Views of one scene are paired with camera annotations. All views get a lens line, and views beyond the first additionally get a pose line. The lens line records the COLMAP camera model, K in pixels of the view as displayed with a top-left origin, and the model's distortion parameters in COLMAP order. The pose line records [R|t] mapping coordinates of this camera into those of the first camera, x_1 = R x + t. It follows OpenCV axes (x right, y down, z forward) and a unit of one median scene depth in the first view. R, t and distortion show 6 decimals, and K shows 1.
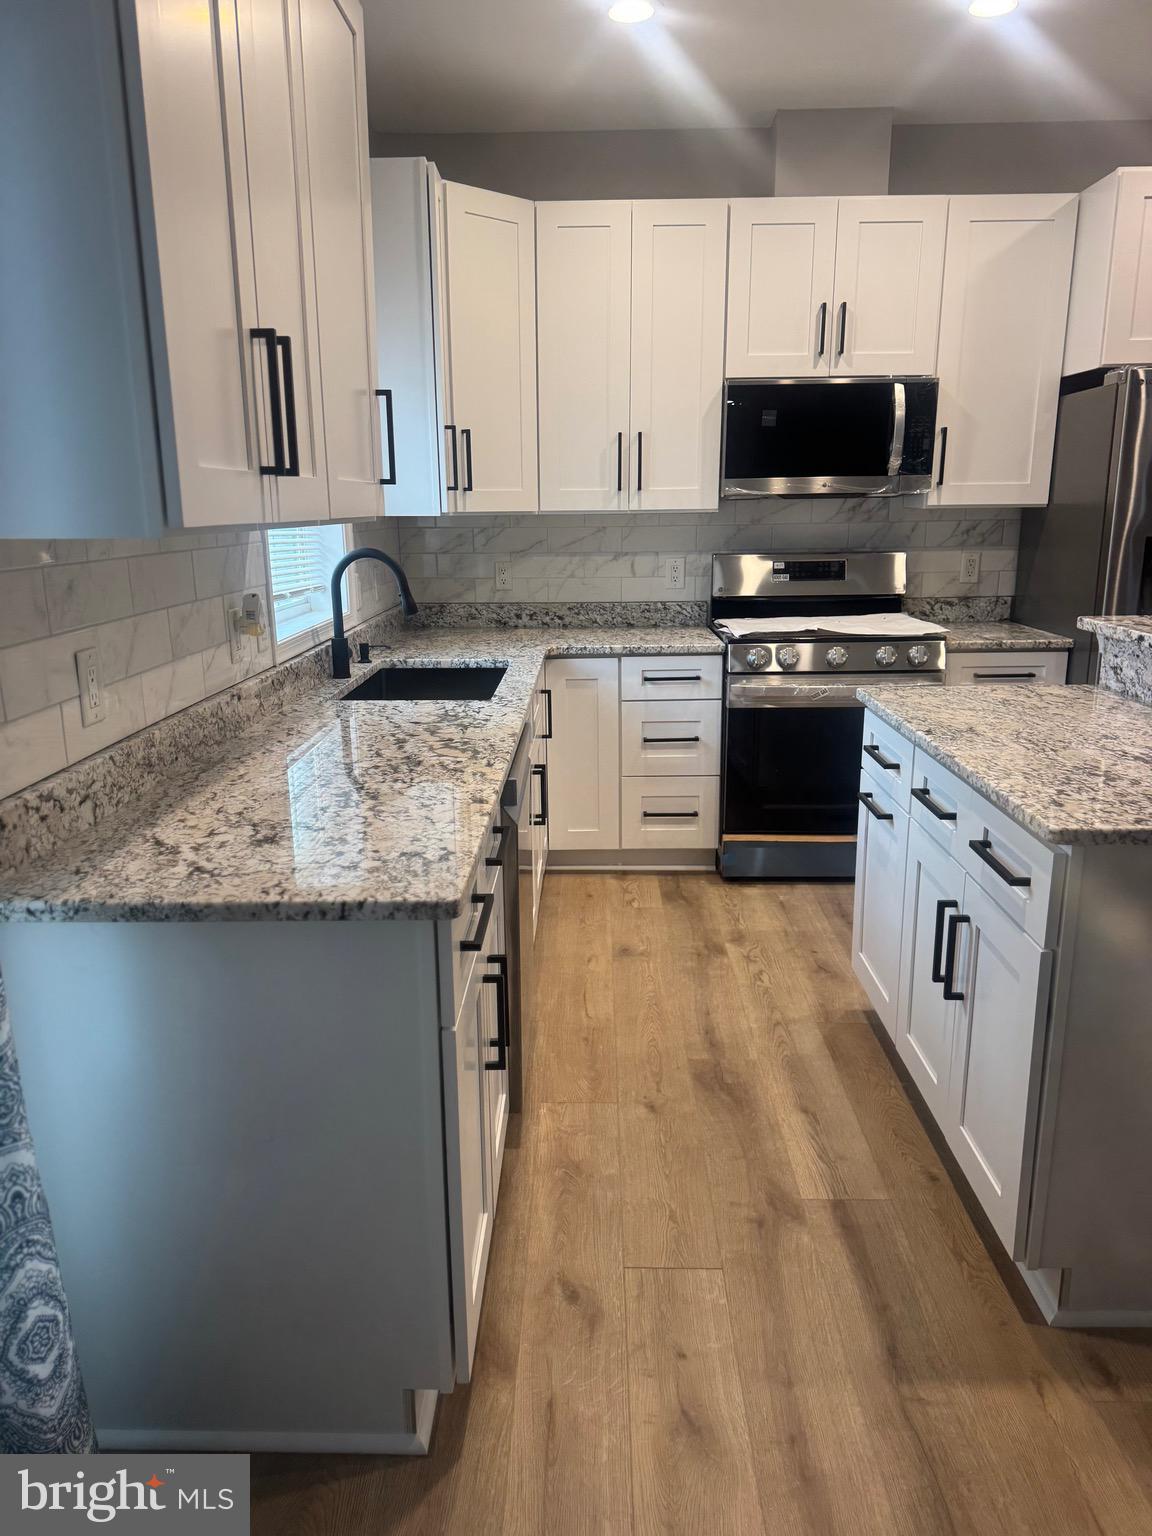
lens RADIAL K [[1065.7, 0, 578.5], [0, 1065.7, 775.1], [0, 0, 1]] dist [0.121665, -0.212161]
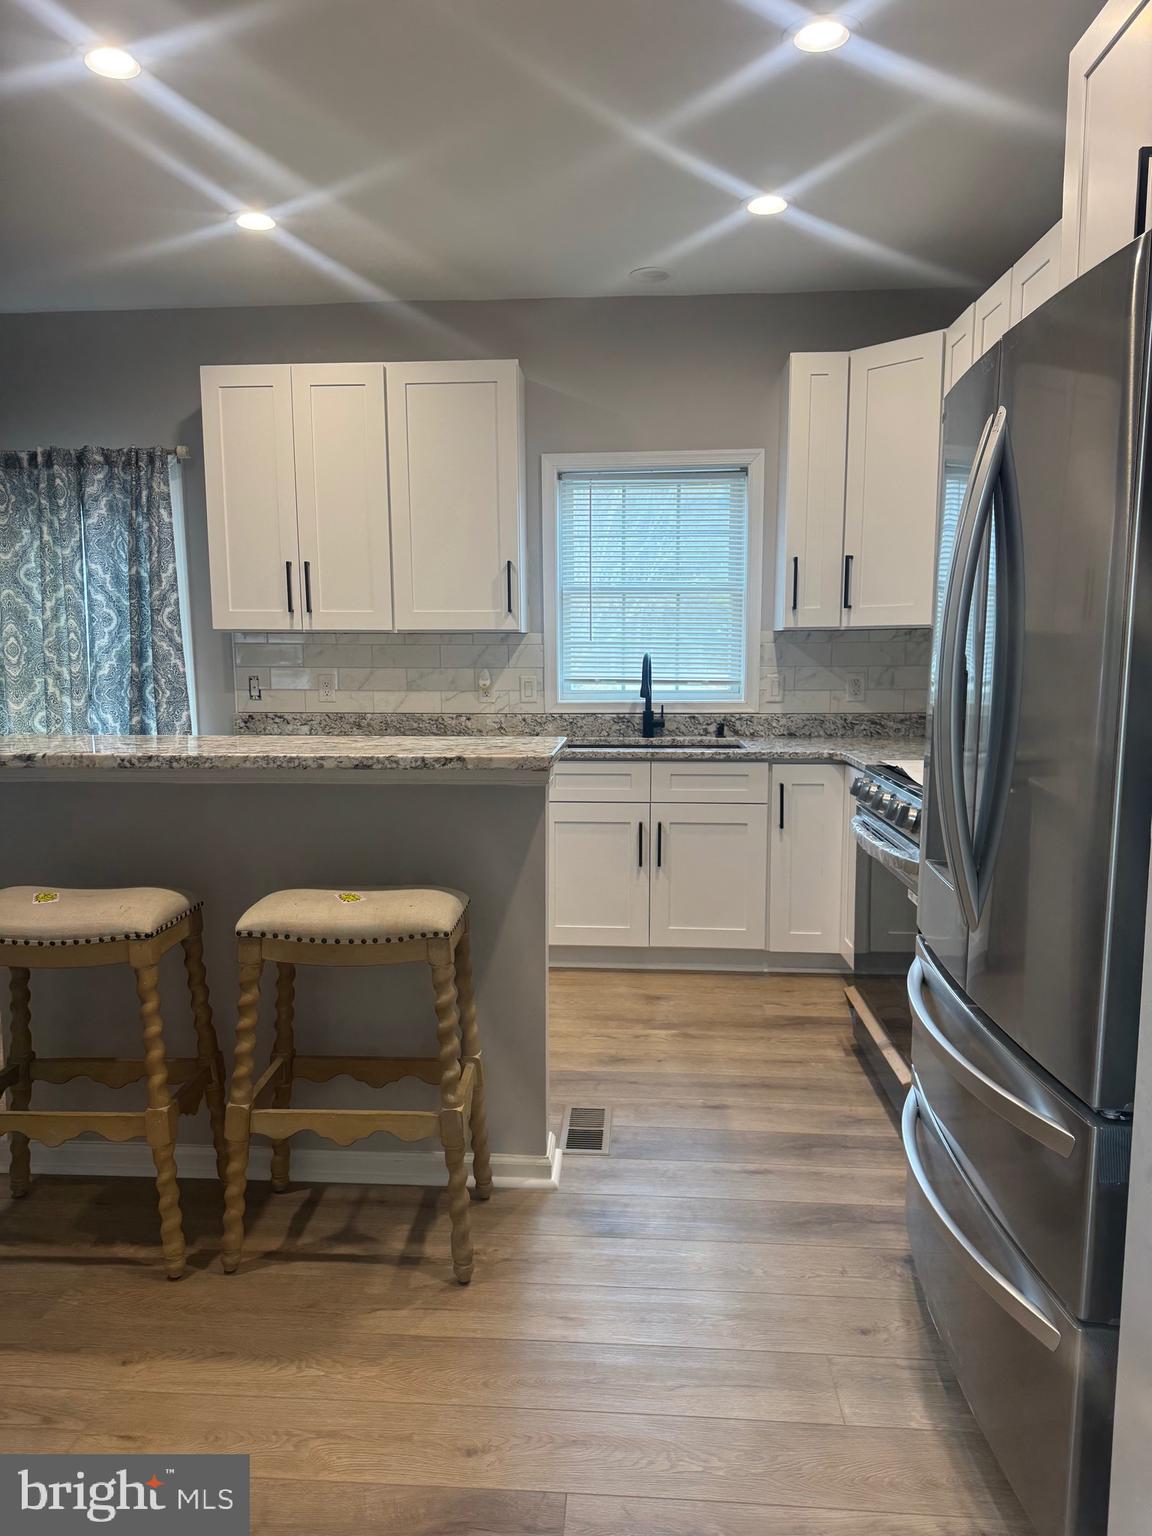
lens RADIAL K [[1070.8, 0, 566.4], [0, 1070.8, 775.5], [0, 0, 1]] dist [0.149692, -0.278740]
pose [[-0.050850, 0.136162, -0.989381, 1.025413], [-0.238572, 0.960325, 0.144425, -0.185466], [0.969793, 0.243383, -0.016348, 0.758029]]
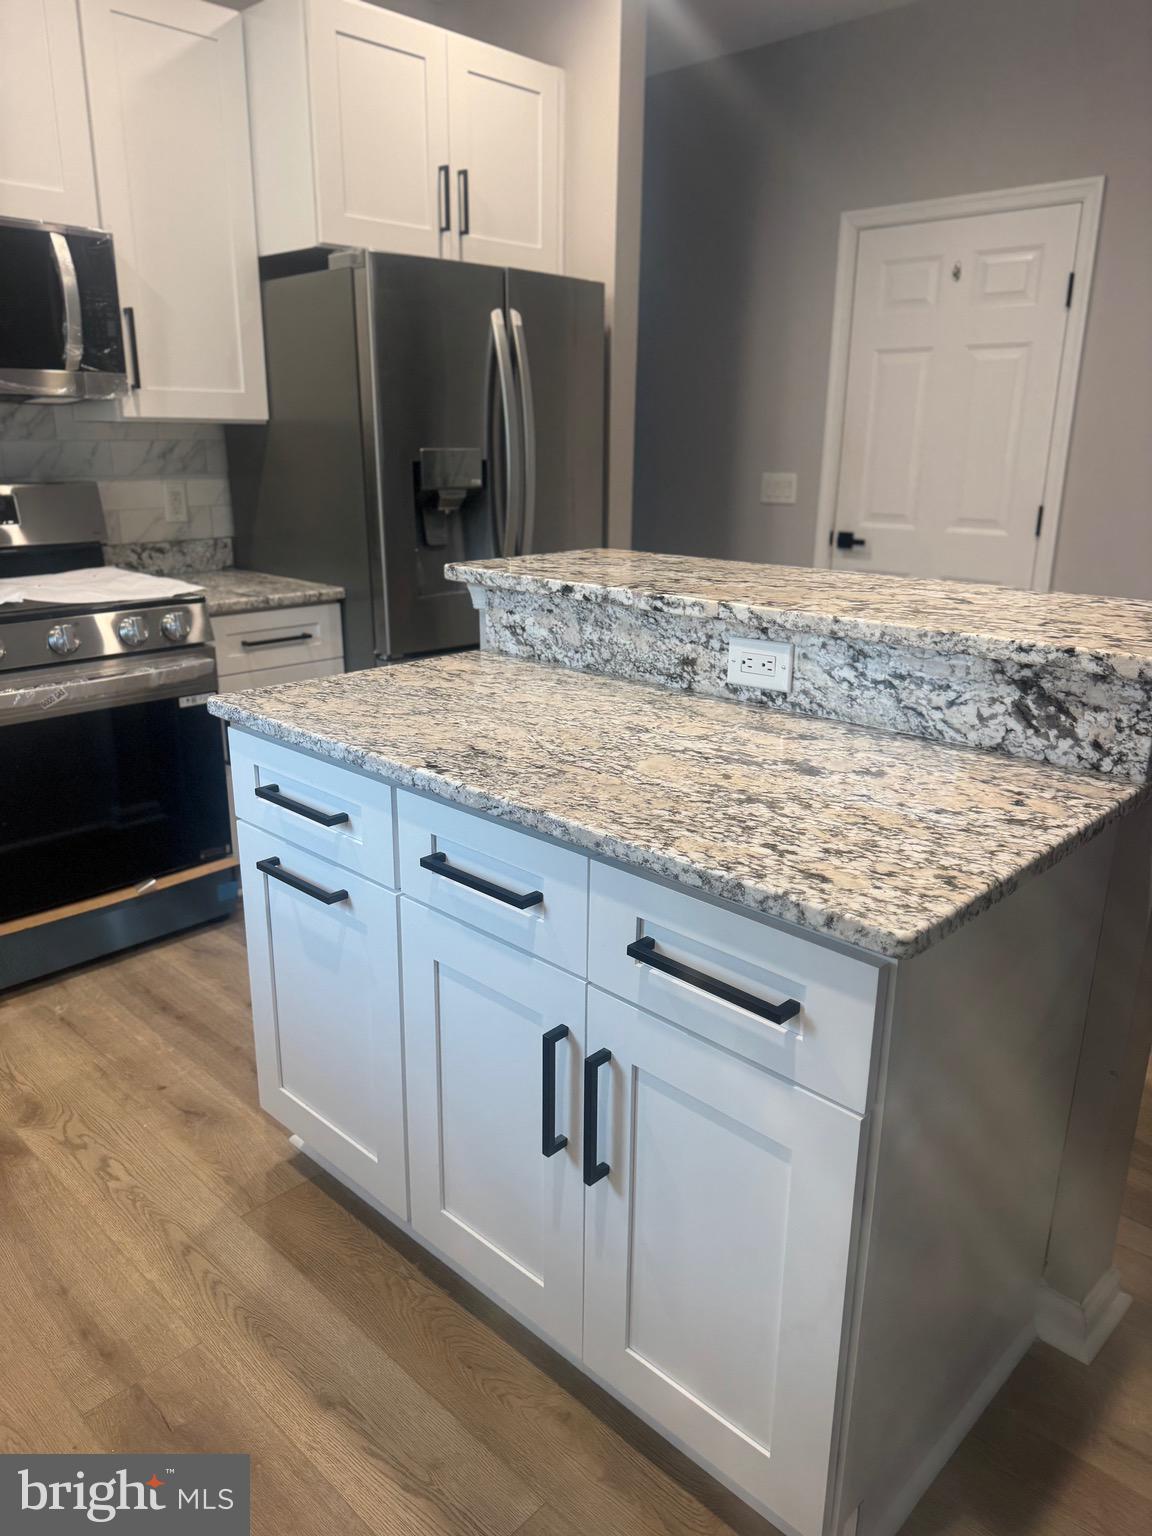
lens RADIAL K [[1079.2, 0, 576.9], [0, 1079.2, 772.7], [0, 0, 1]] dist [0.064360, -0.082860]
pose [[0.679287, -0.203718, 0.705030, -0.037362], [0.164491, 0.978521, 0.124259, -0.059469], [-0.715200, 0.031564, 0.698207, 0.291057]]
